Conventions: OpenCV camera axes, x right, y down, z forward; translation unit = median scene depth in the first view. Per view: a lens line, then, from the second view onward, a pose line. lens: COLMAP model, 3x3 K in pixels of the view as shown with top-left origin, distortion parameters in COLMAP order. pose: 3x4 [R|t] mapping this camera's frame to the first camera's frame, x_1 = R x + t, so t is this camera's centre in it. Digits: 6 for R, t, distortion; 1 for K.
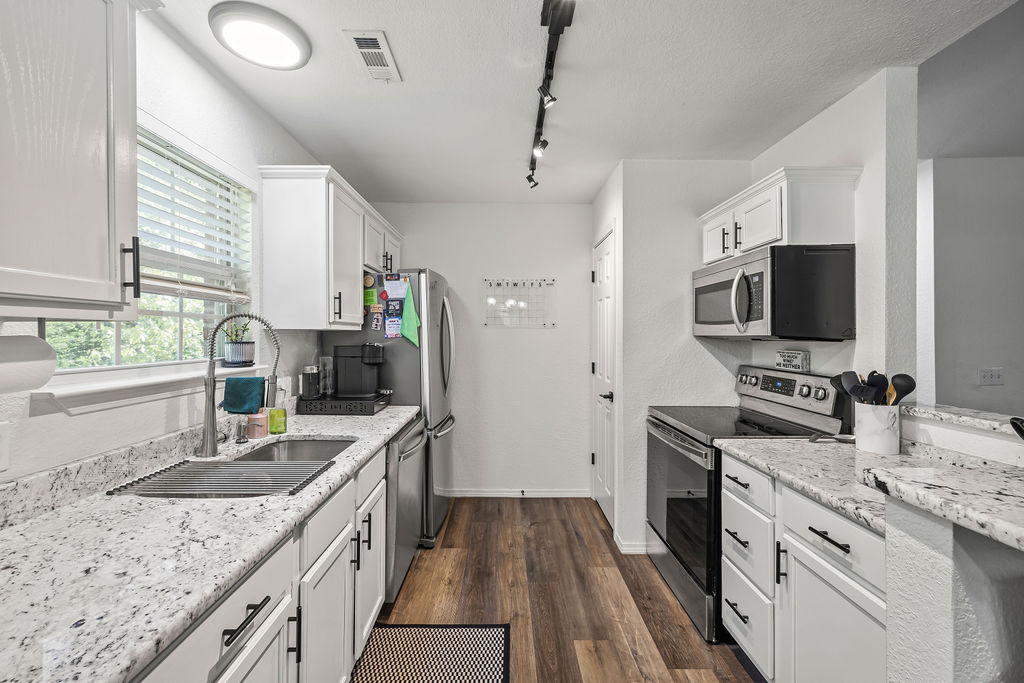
lens RADIAL K [[415.0, 0, 509.3], [0, 415.0, 336.5], [0, 0, 1]] dist [0.014025, 0.000425]
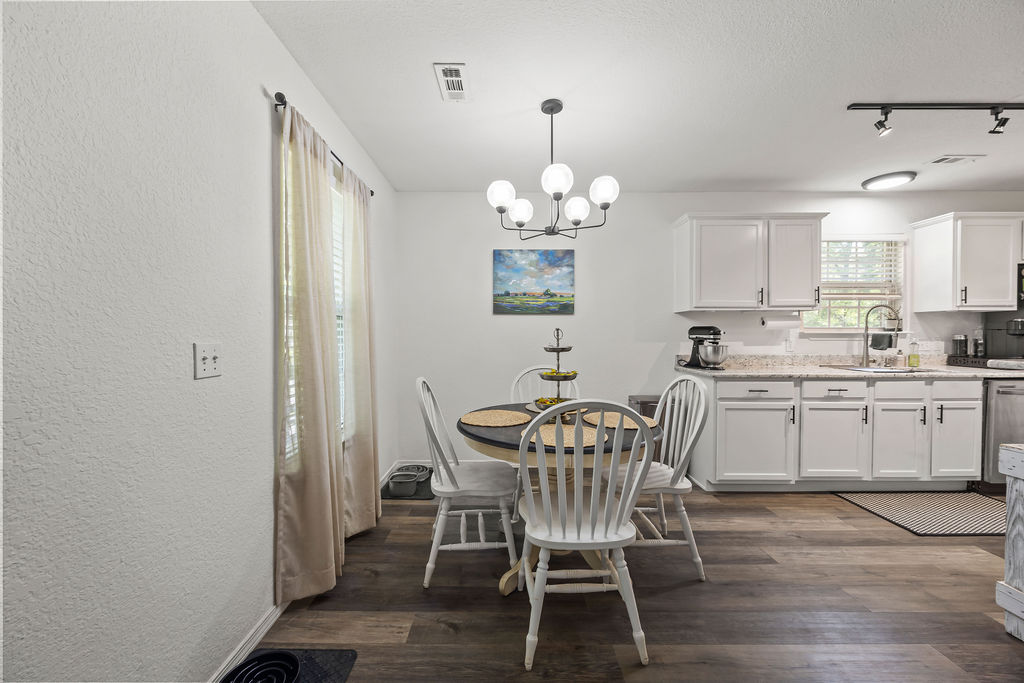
lens RADIAL K [[415.0, 0, 508.3], [0, 415.0, 345.0], [0, 0, 1]] dist [0.014025, 0.000425]
pose [[0.003239, 0.023515, -0.999718, 1.597581], [-0.001609, 0.999722, 0.023509, 0.108866], [0.999993, 0.001533, 0.003276, -0.988554]]
